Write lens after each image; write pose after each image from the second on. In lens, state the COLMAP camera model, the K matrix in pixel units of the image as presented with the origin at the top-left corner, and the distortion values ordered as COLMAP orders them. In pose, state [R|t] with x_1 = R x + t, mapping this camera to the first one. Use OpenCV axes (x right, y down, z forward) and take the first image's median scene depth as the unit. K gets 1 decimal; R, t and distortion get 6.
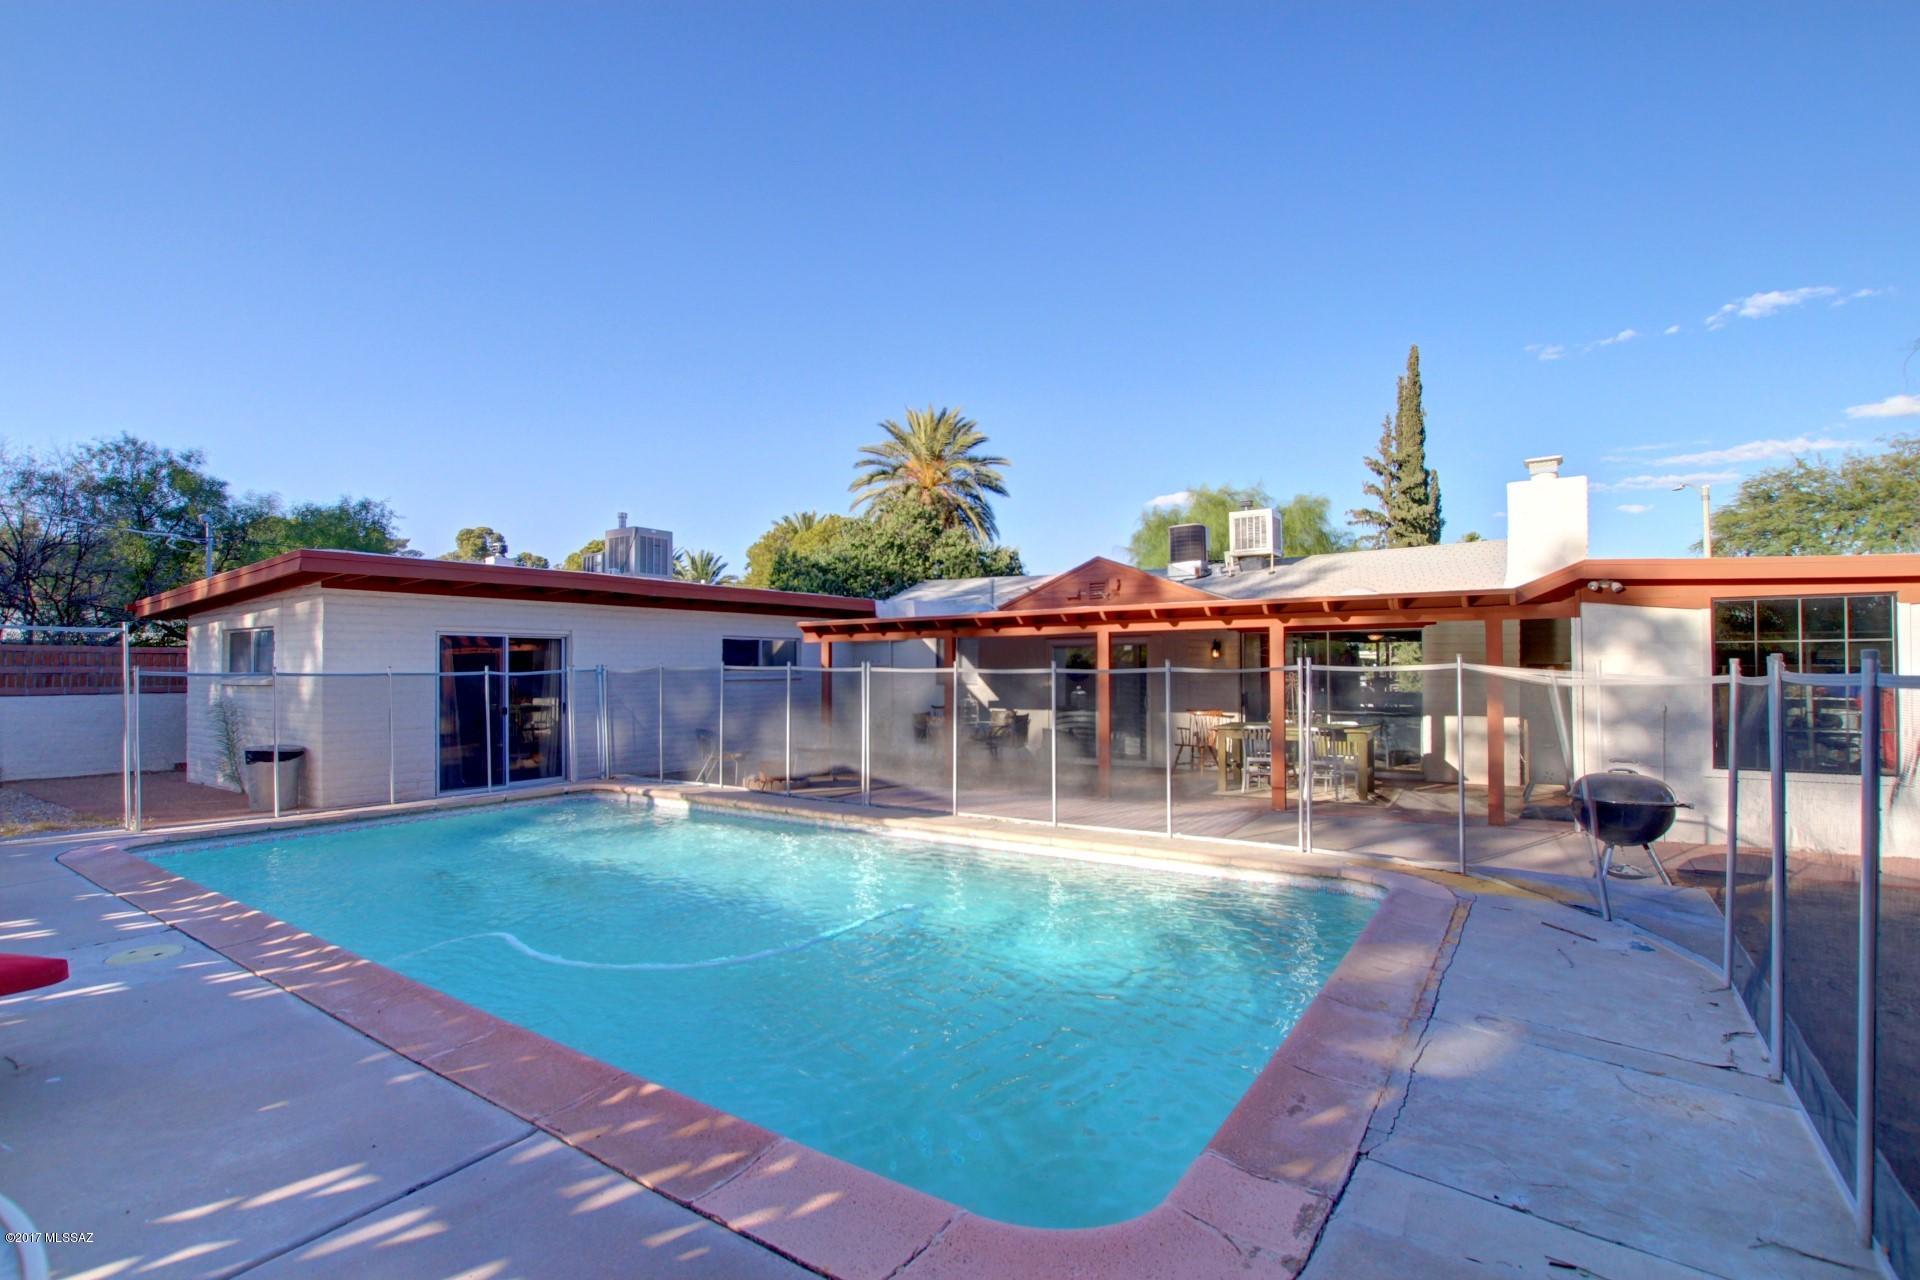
lens RADIAL K [[892.8, 0, 953.7], [0, 892.8, 672.8], [0, 0, 1]] dist [-0.003343, 0.000363]
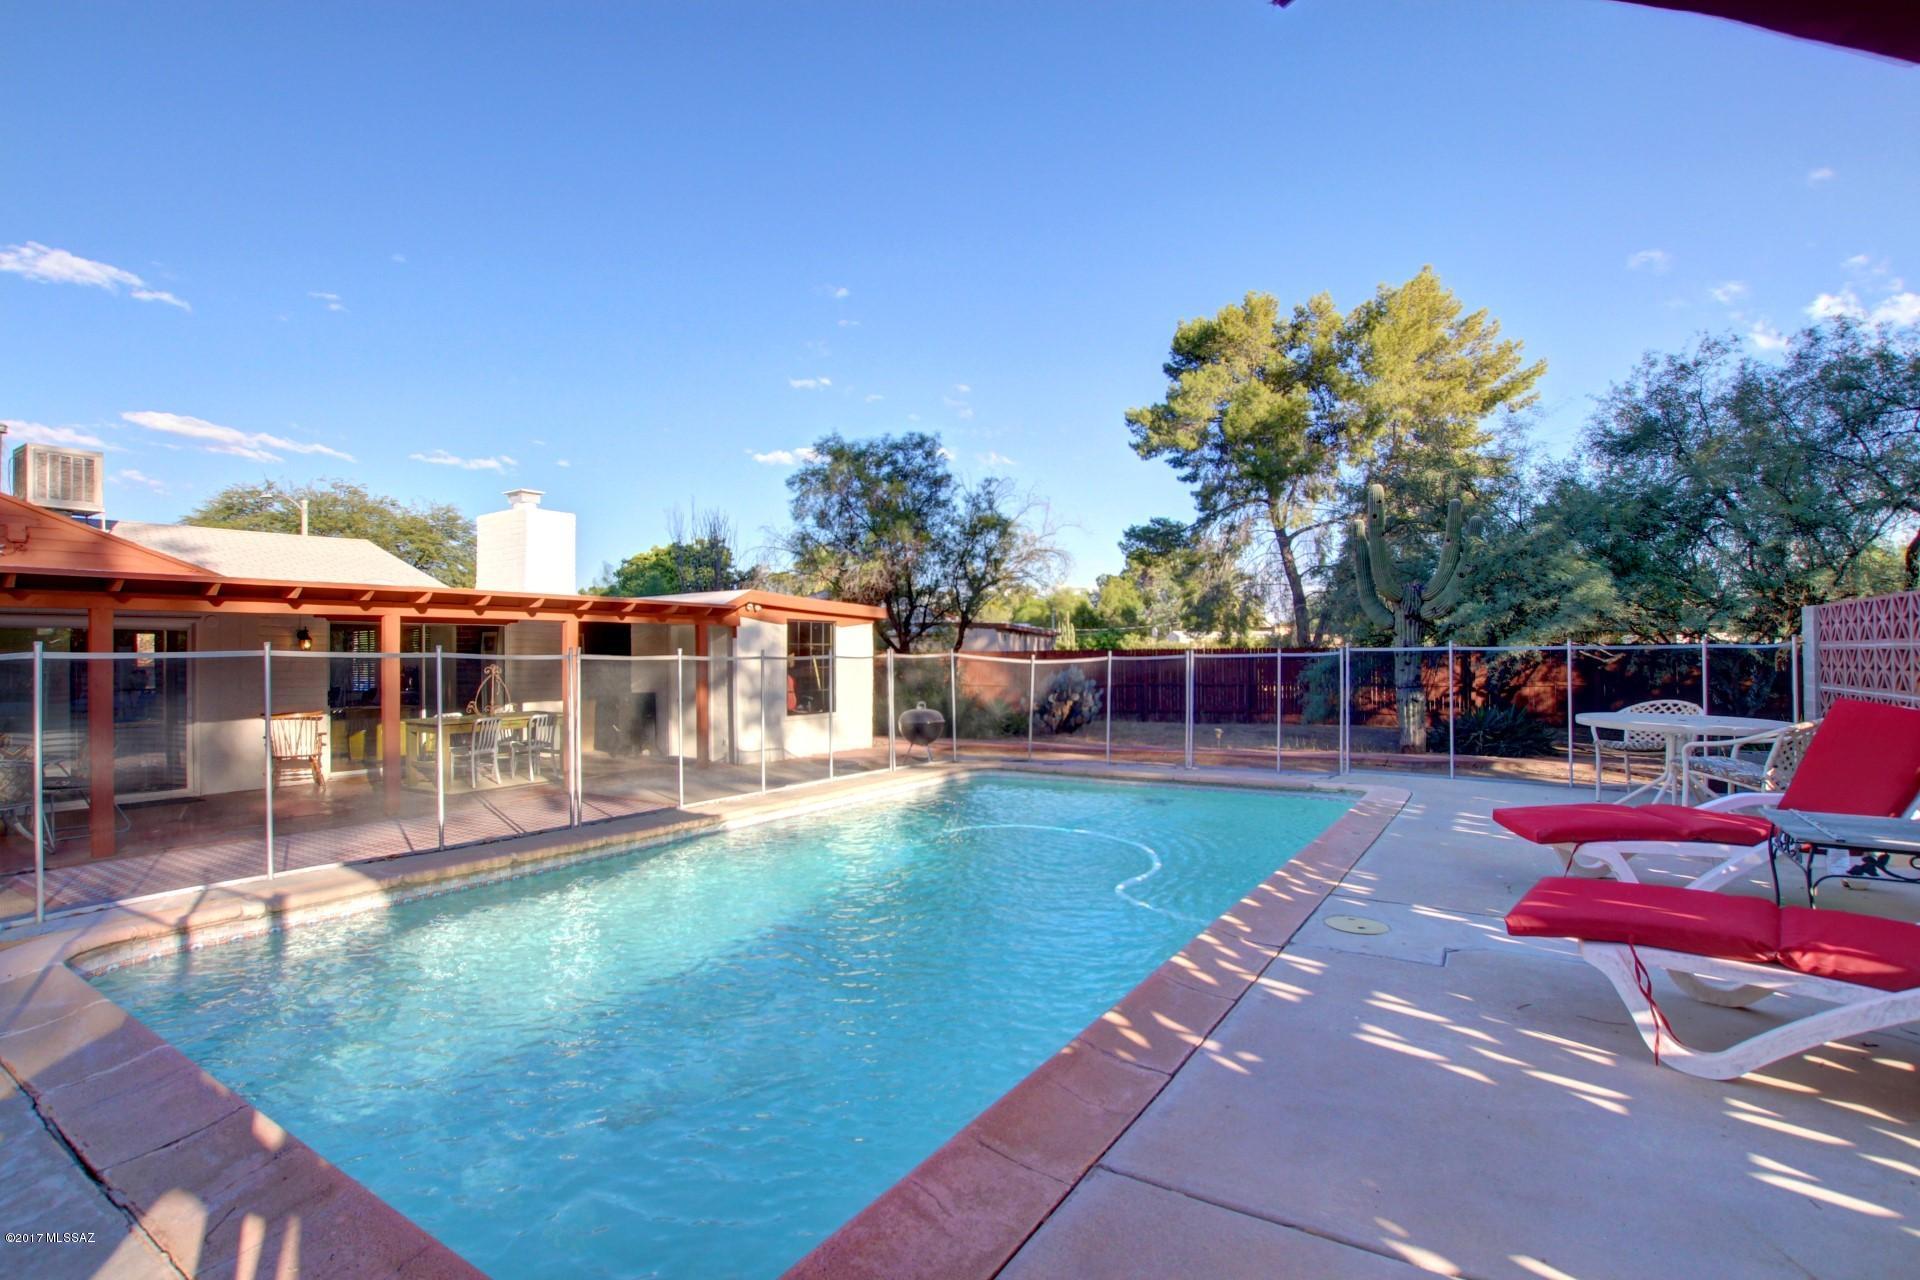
lens RADIAL K [[821.9, 0, 960.4], [0, 821.9, 644.9], [0, 0, 1]] dist [0.000147, -0.000009]
pose [[-0.043400, 0.007438, 0.999030, -0.617869], [0.005953, 0.999956, -0.007187, -0.010091], [-0.999040, 0.005635, -0.043442, 0.499140]]
